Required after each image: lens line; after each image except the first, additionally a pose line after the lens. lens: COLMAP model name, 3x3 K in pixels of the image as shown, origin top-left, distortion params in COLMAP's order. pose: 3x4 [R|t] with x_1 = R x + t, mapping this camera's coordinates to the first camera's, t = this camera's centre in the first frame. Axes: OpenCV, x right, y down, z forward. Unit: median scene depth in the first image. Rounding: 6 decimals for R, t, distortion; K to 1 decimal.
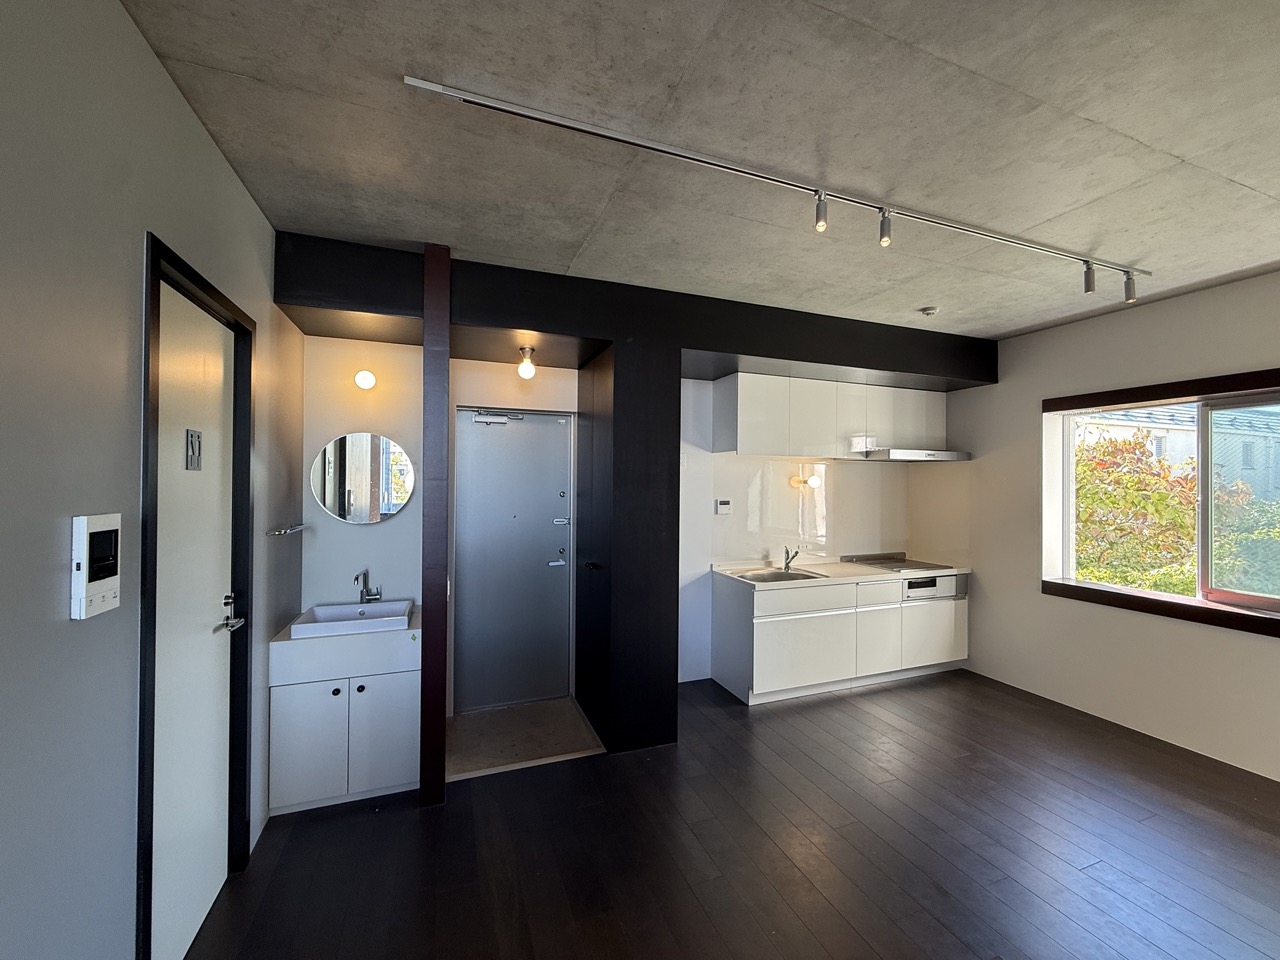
lens RADIAL K [[511.1, 0, 640.0], [0, 511.1, 480.0], [0, 0, 1]] dist [-0.000726, -0.000097]
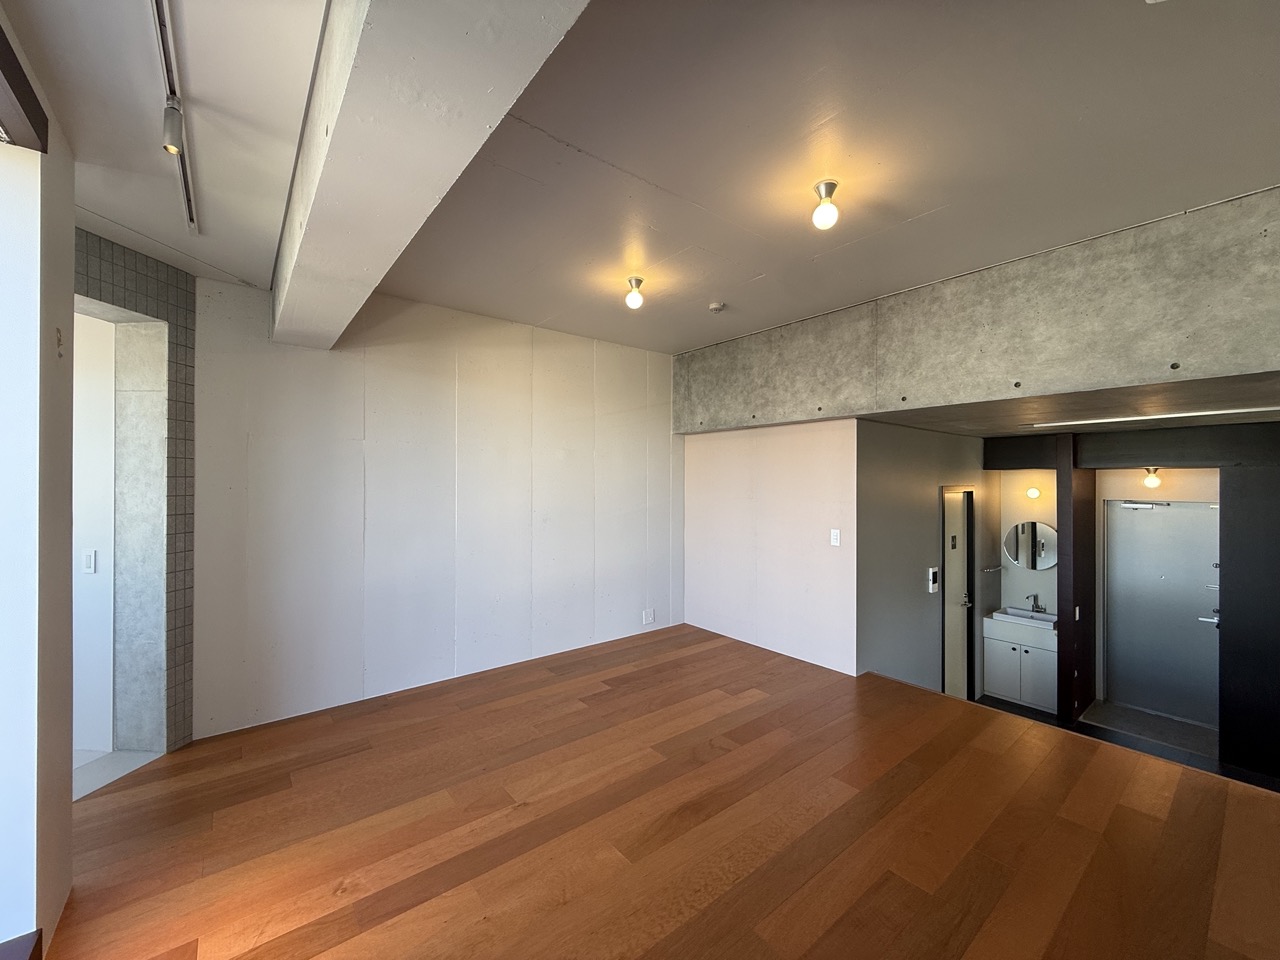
lens RADIAL K [[511.1, 0, 640.0], [0, 511.1, 480.0], [0, 0, 1]] dist [-0.000726, -0.000097]
pose [[0.303509, -0.008380, -0.952792, 0.574341], [0.005920, 0.999959, -0.006909, -0.168111], [0.952810, -0.003543, 0.303546, -0.670165]]
